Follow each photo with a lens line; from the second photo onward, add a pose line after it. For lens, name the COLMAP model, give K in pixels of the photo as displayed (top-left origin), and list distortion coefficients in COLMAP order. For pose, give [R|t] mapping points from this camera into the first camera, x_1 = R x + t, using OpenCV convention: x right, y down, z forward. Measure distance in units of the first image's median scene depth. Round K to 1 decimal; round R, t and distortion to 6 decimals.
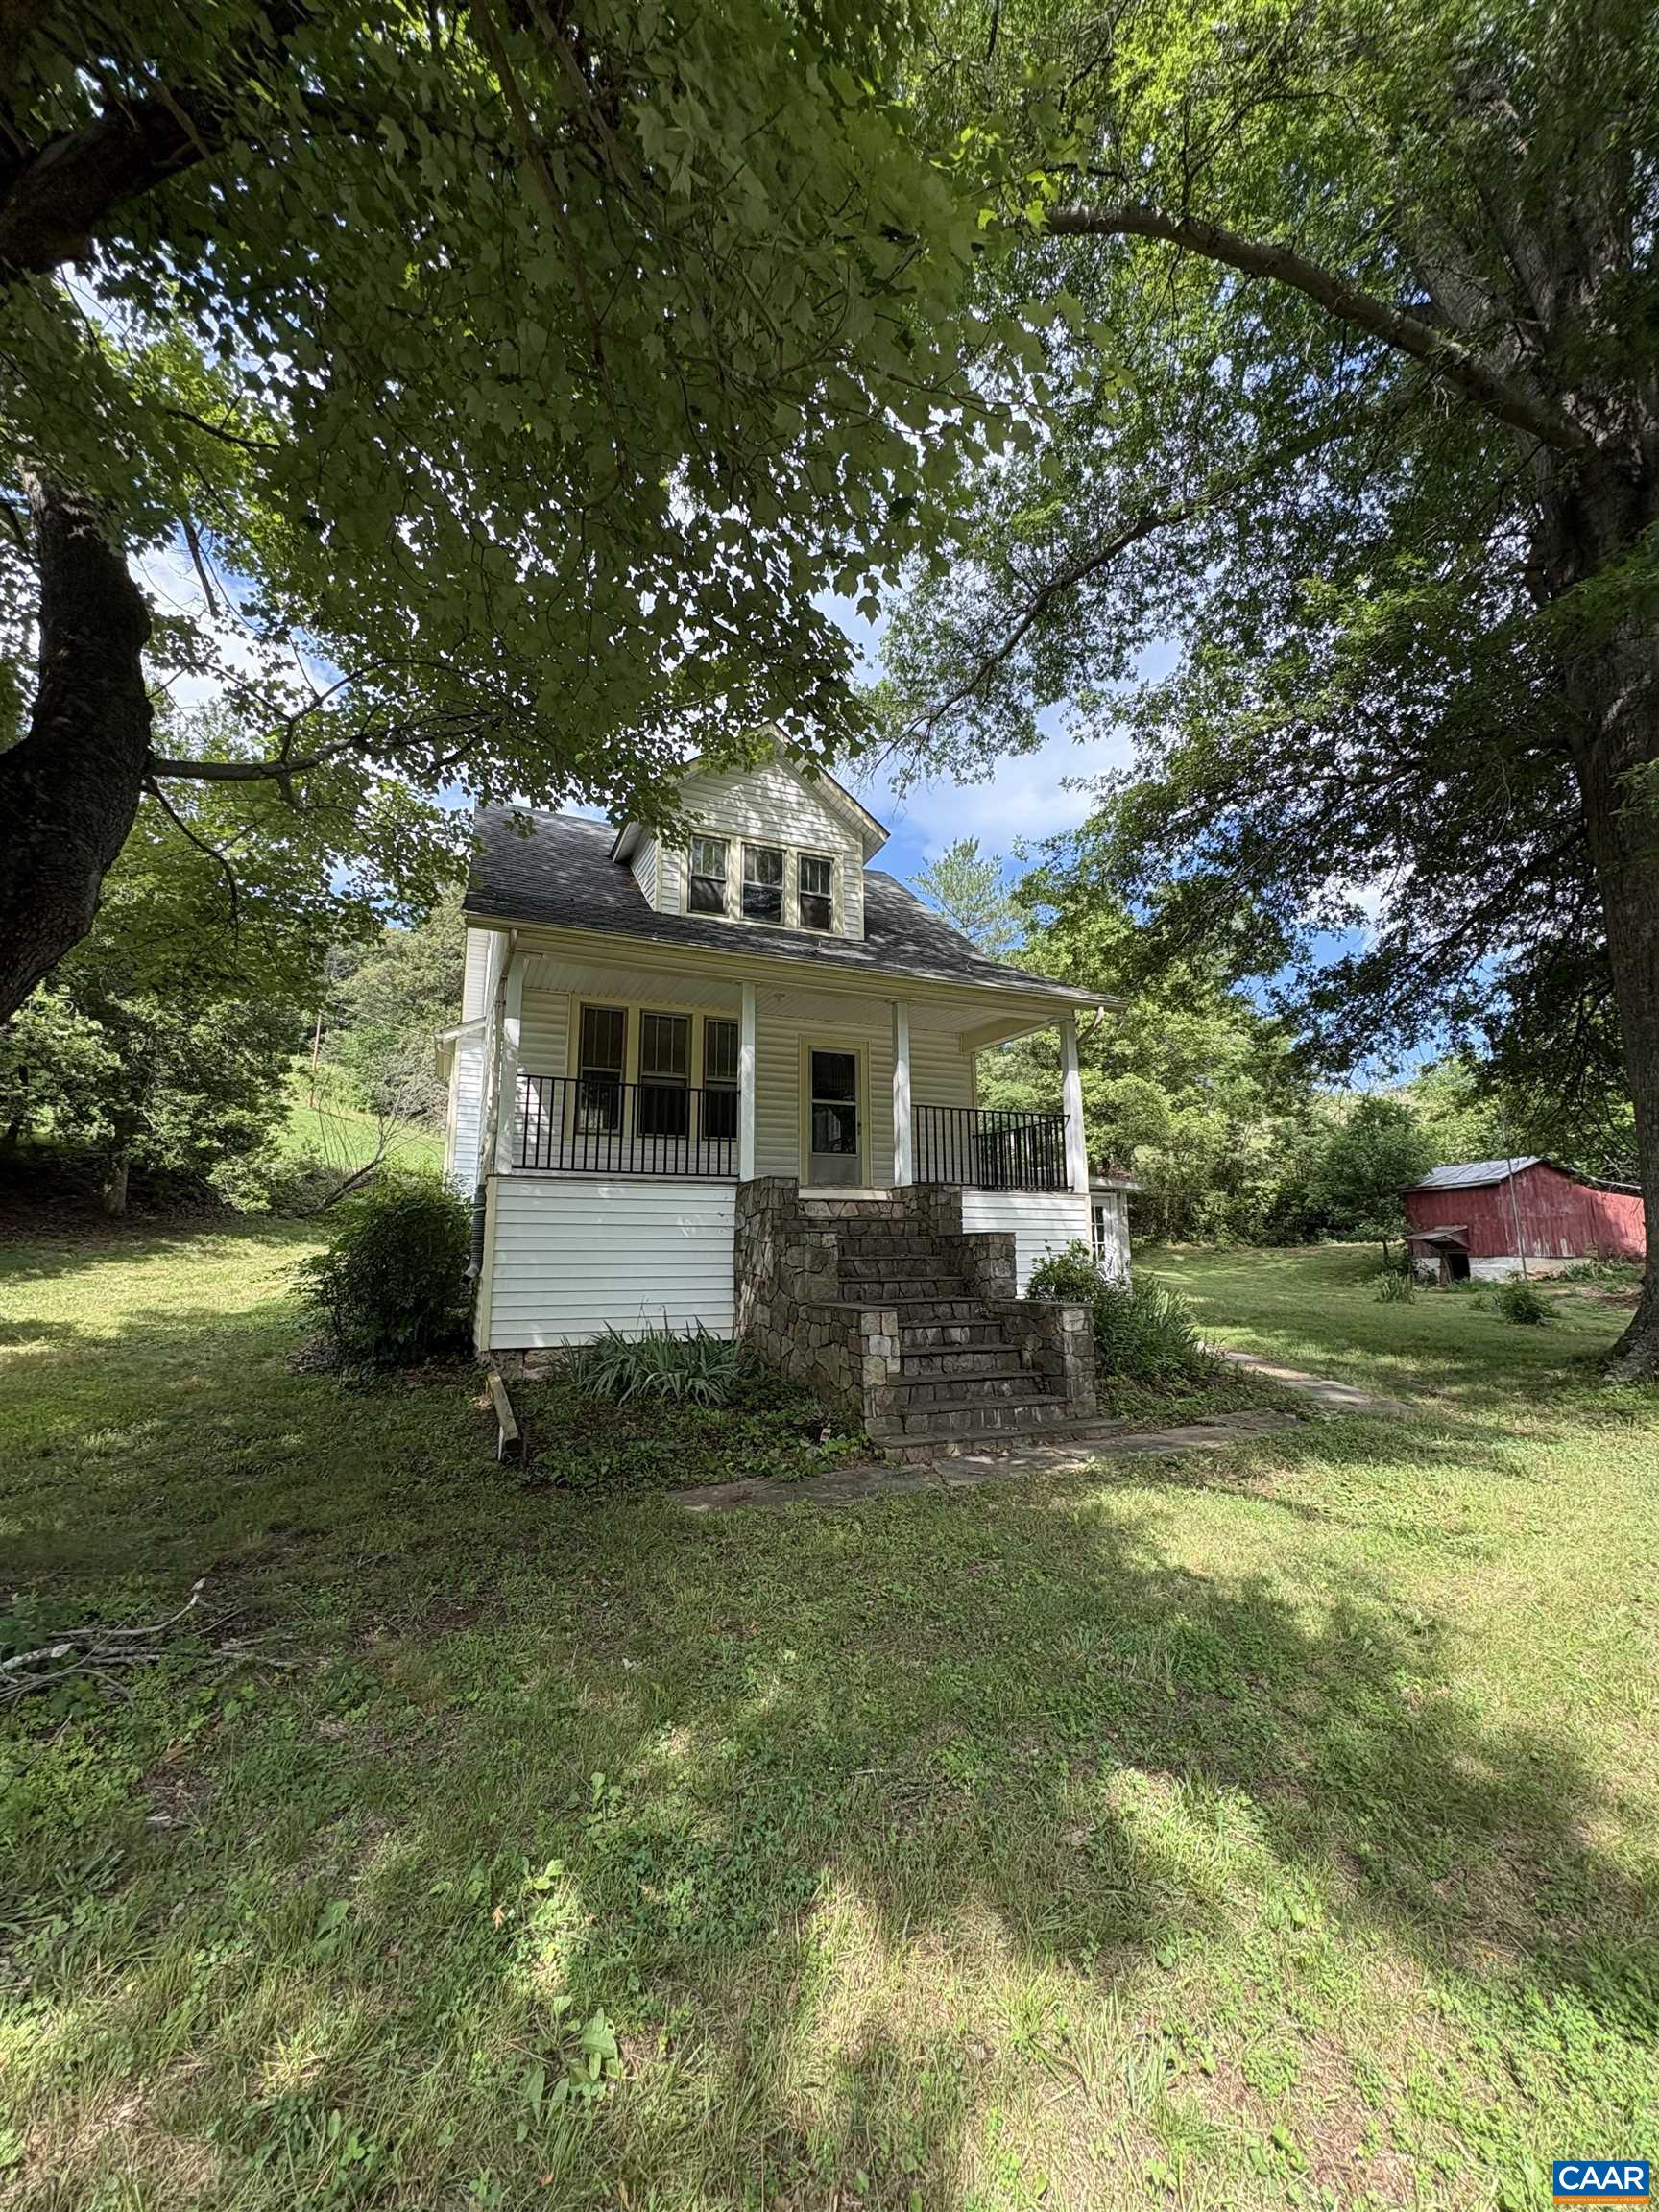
lens RADIAL K [[877.2, 0, 829.5], [0, 877.2, 1106.0], [0, 0, 1]] dist [0.000765, 0.000955]
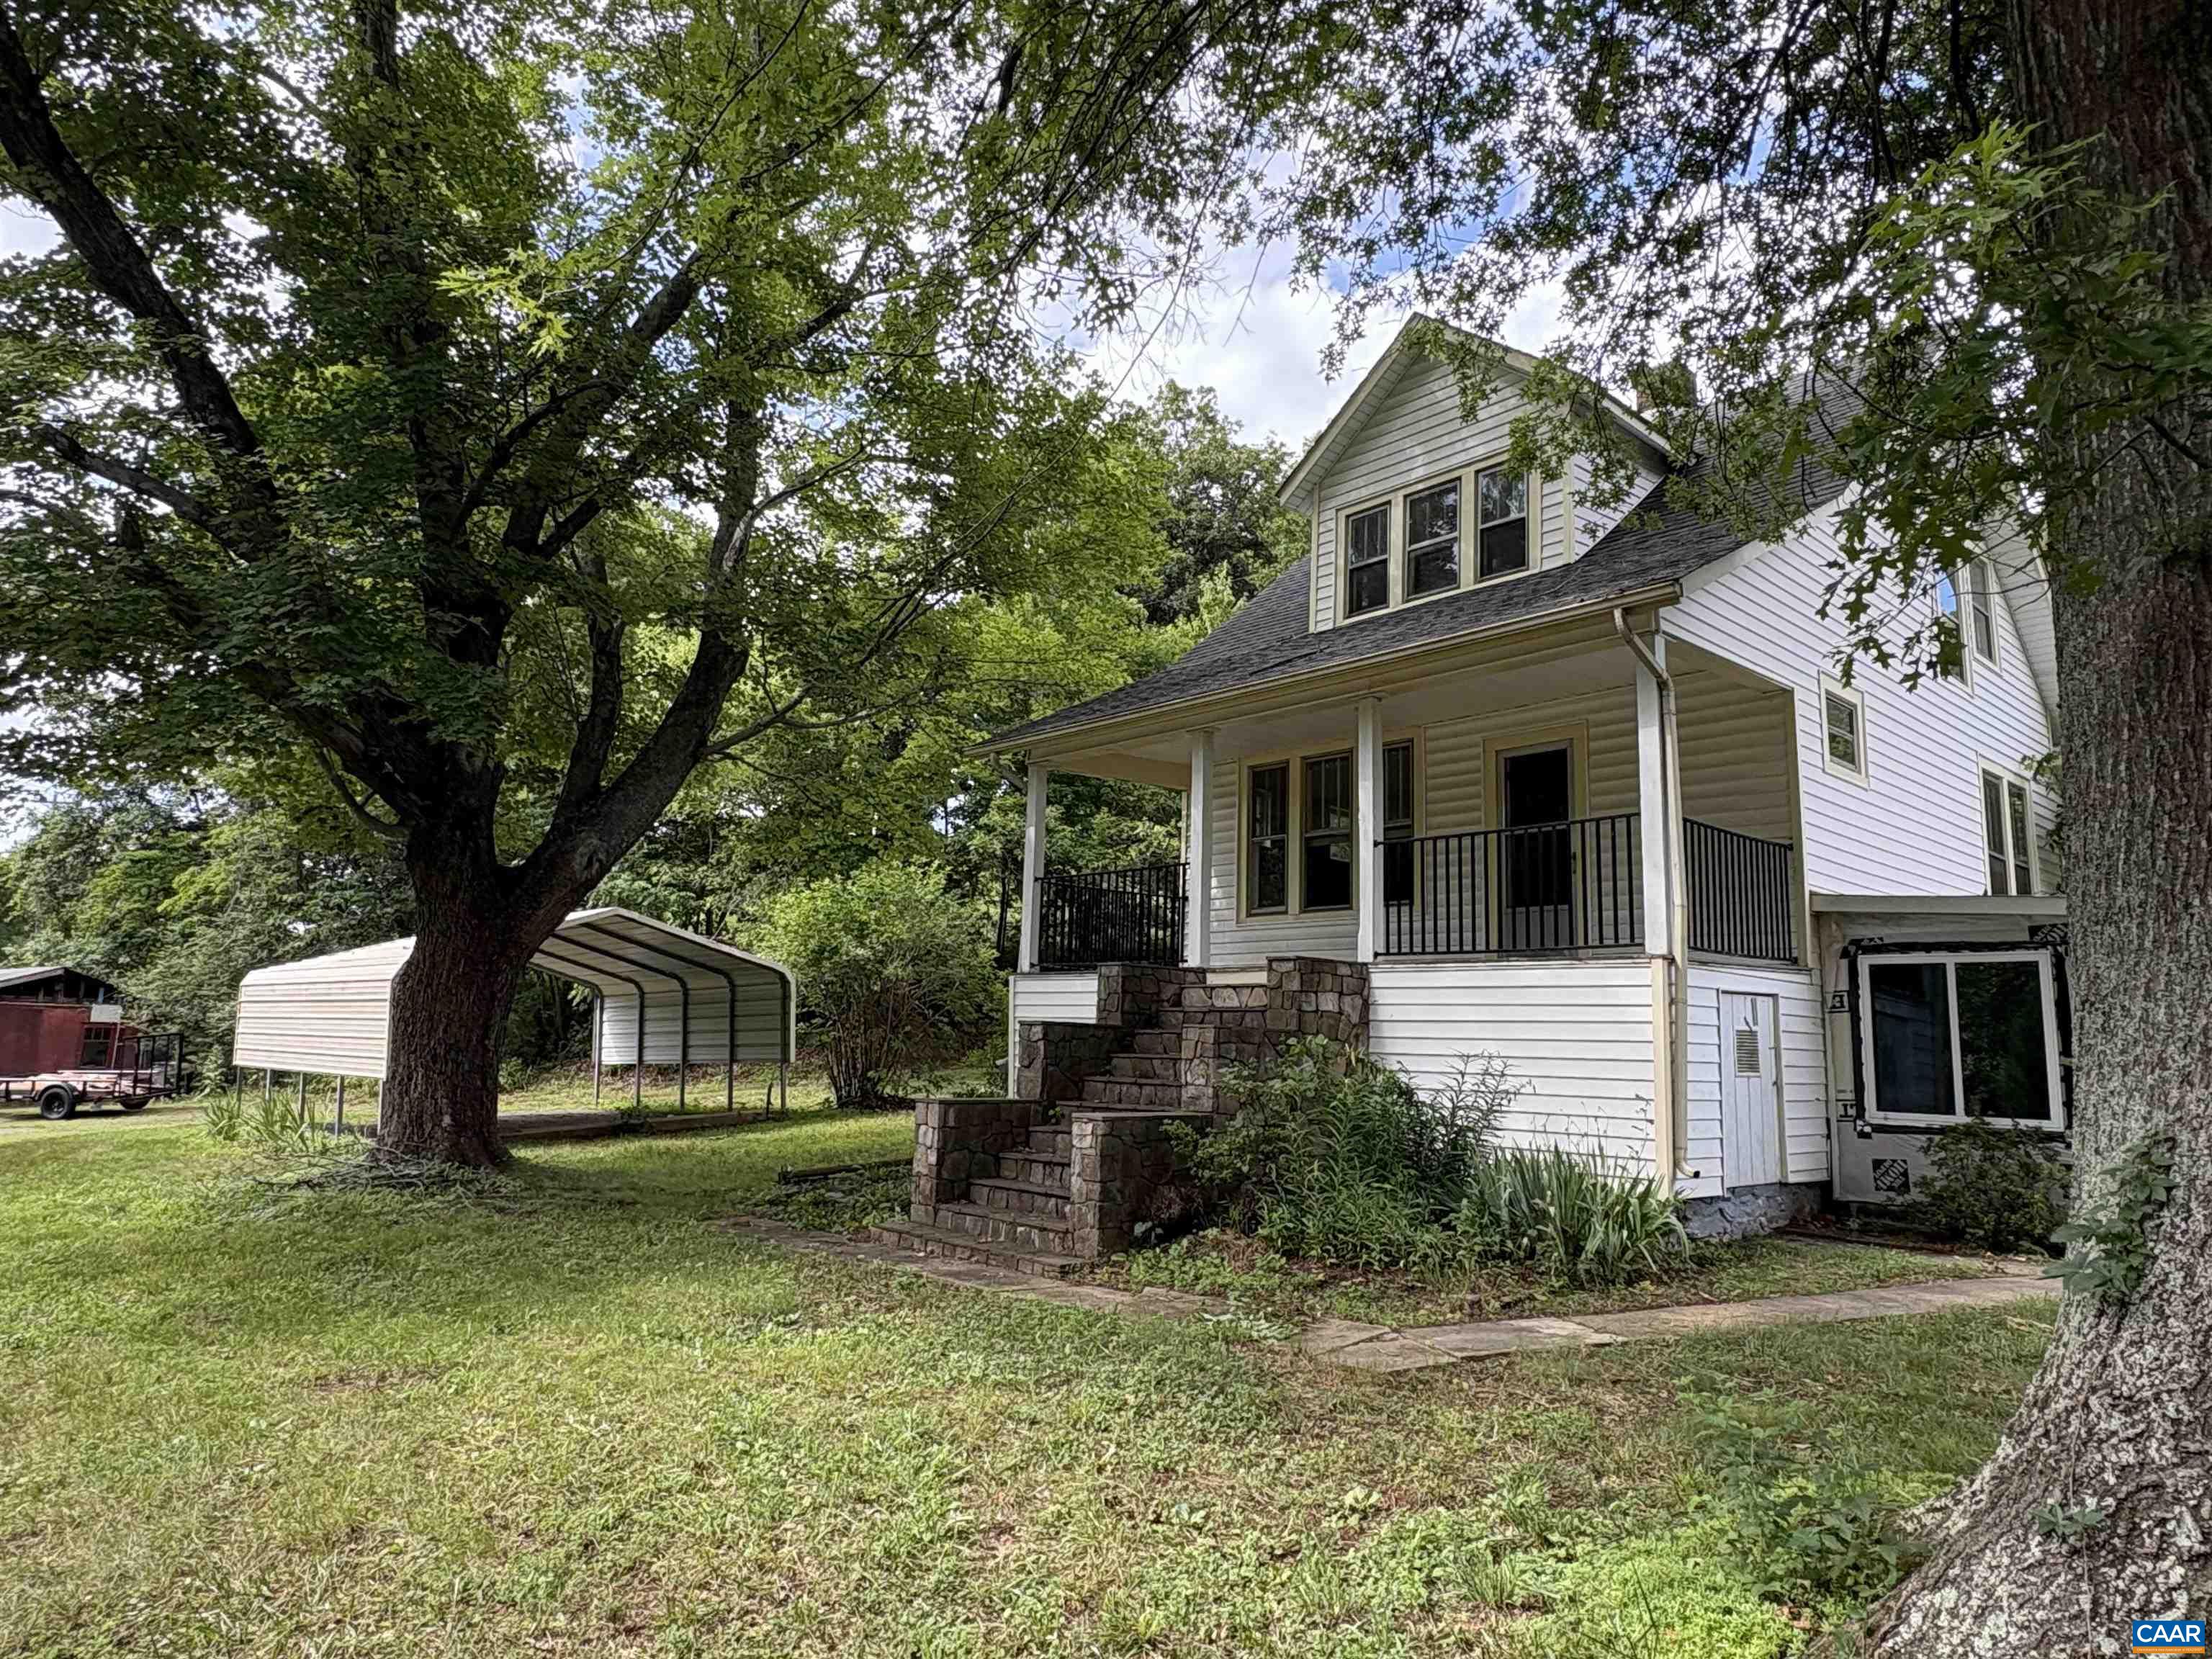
lens RADIAL K [[1345.9, 0, 1102.8], [0, 1345.9, 822.6], [0, 0, 1]] dist [-0.003875, 0.004308]
pose [[0.312005, -0.142225, -0.939375, 1.052631], [0.131230, 0.985706, -0.105653, 0.068980], [0.940974, -0.090310, 0.326209, 0.461601]]
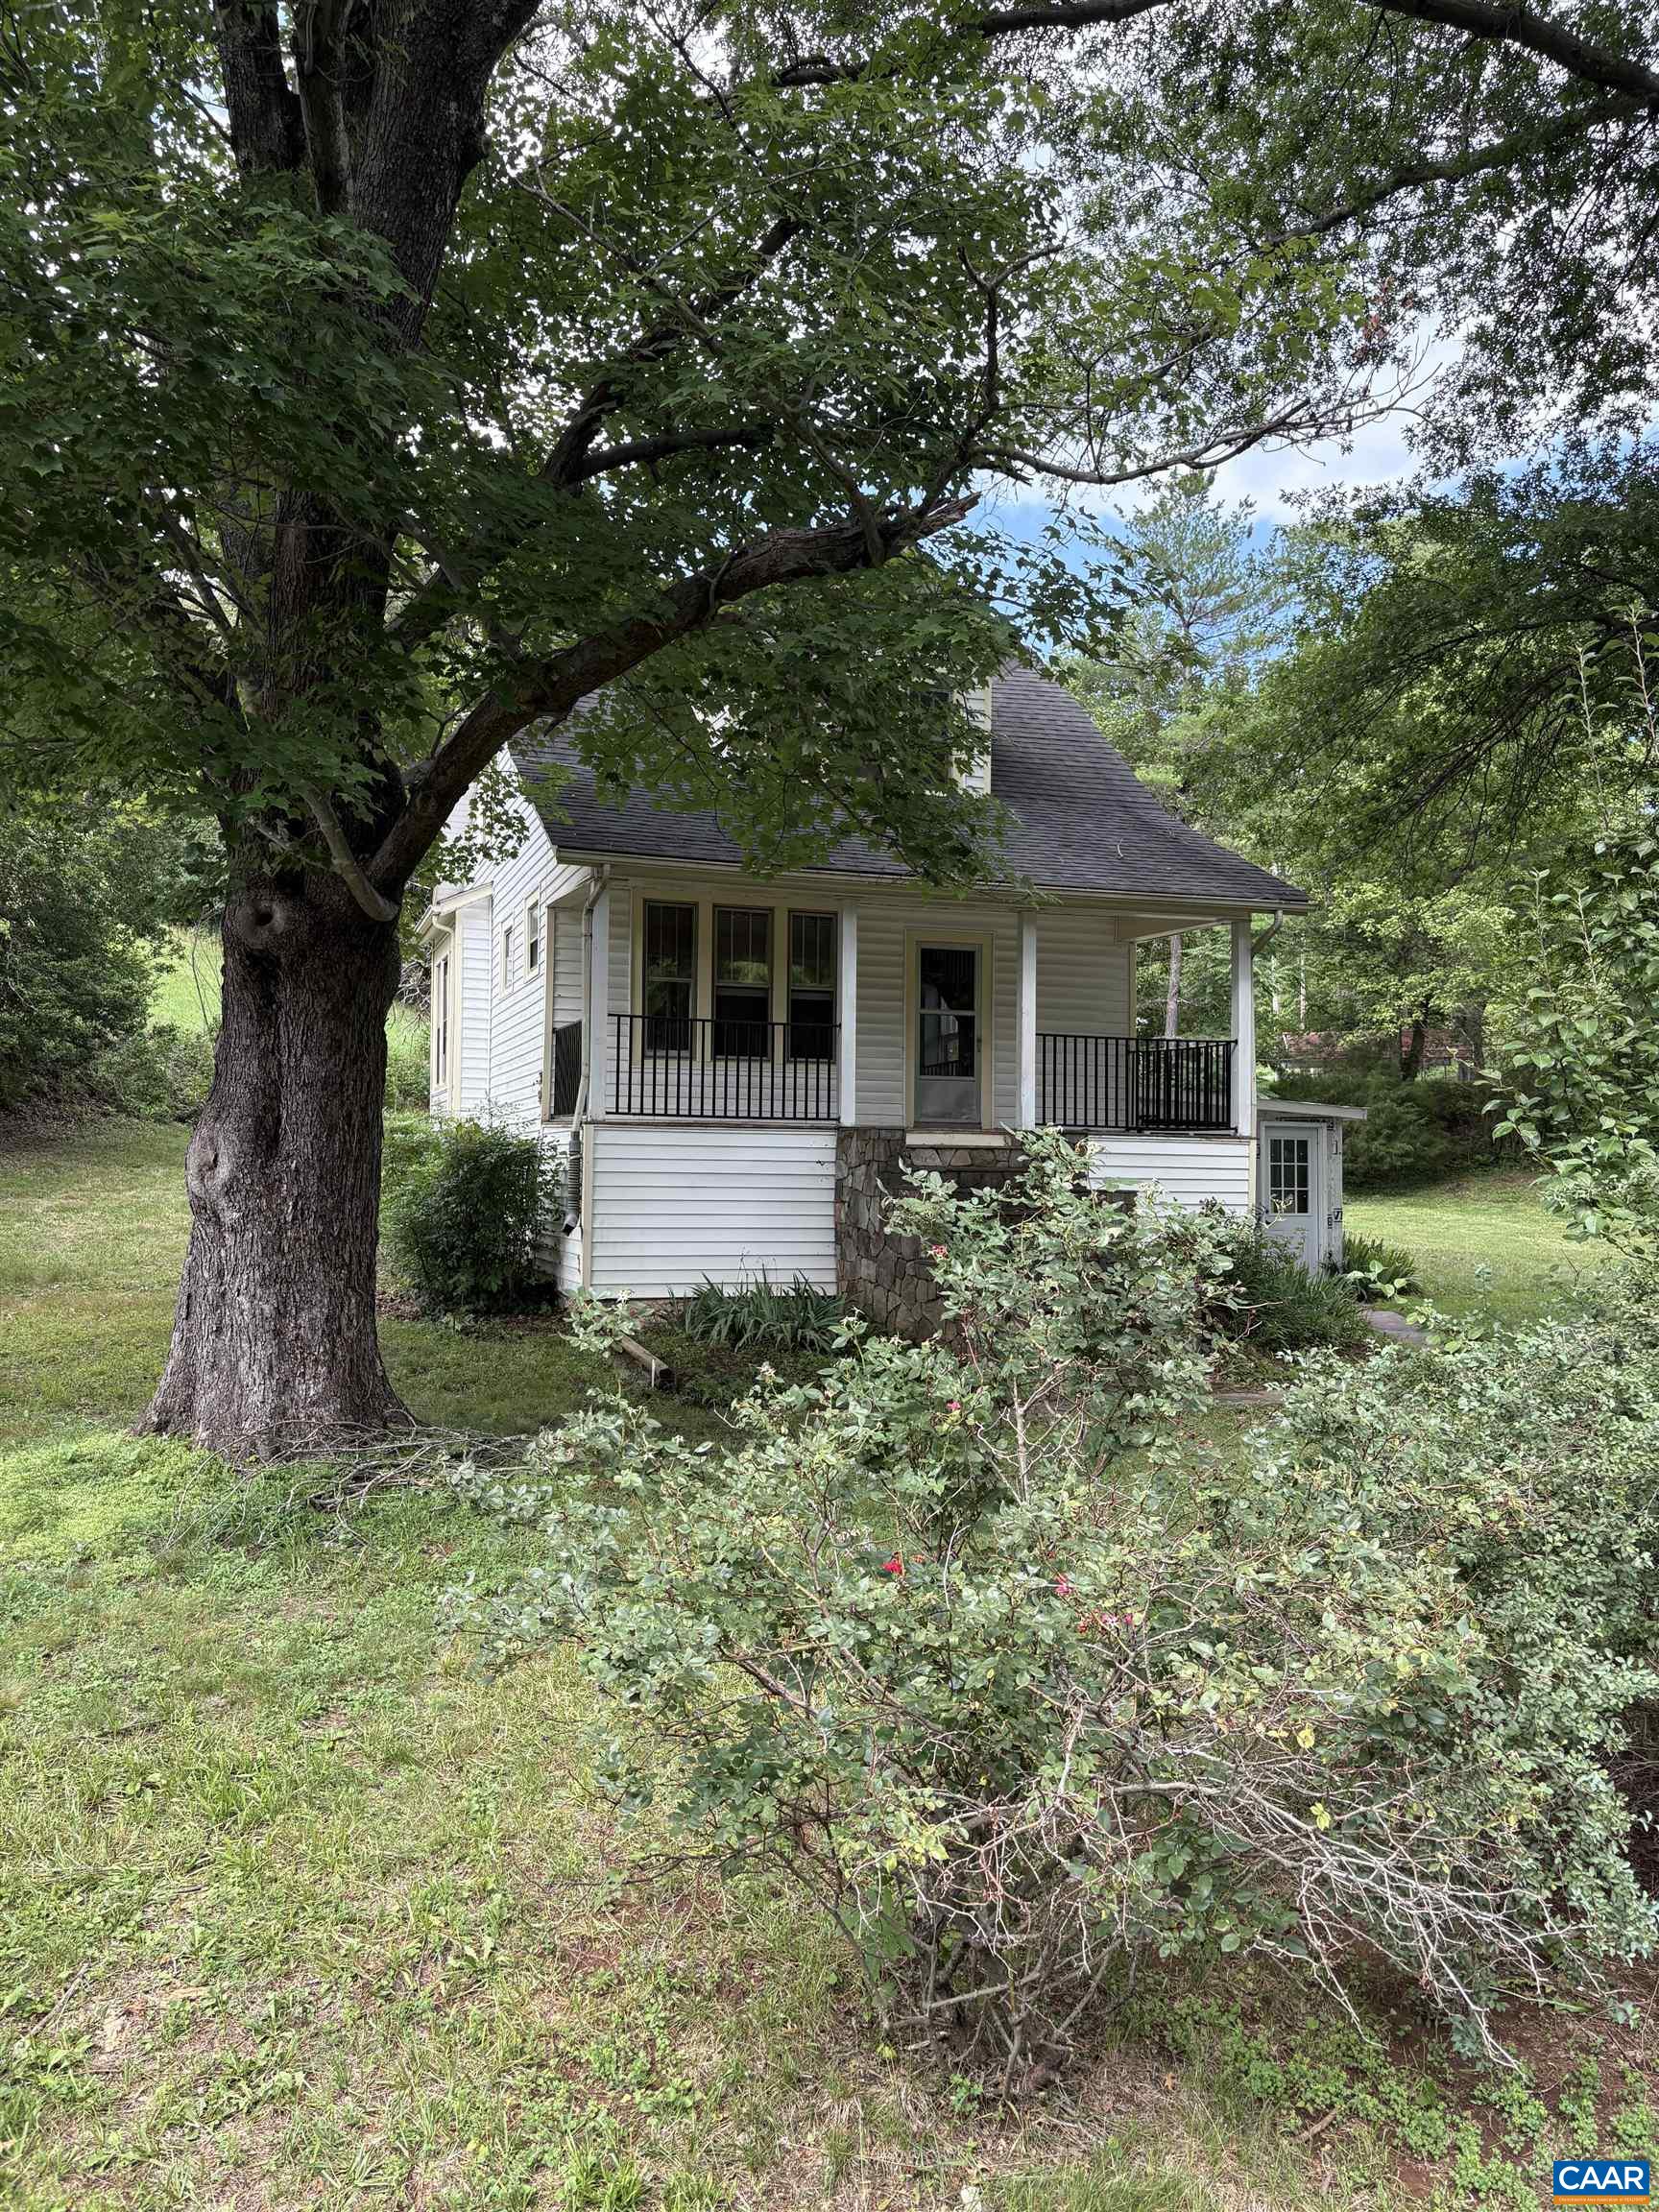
lens RADIAL K [[1667.3, 0, 799.1], [0, 1667.3, 1085.6], [0, 0, 1]] dist [0.068453, -0.052847]
pose [[0.995980, 0.011207, -0.088869, 0.007606], [-0.000252, 0.992489, 0.122338, -0.153091], [0.089573, -0.121824, 0.988502, -0.647289]]
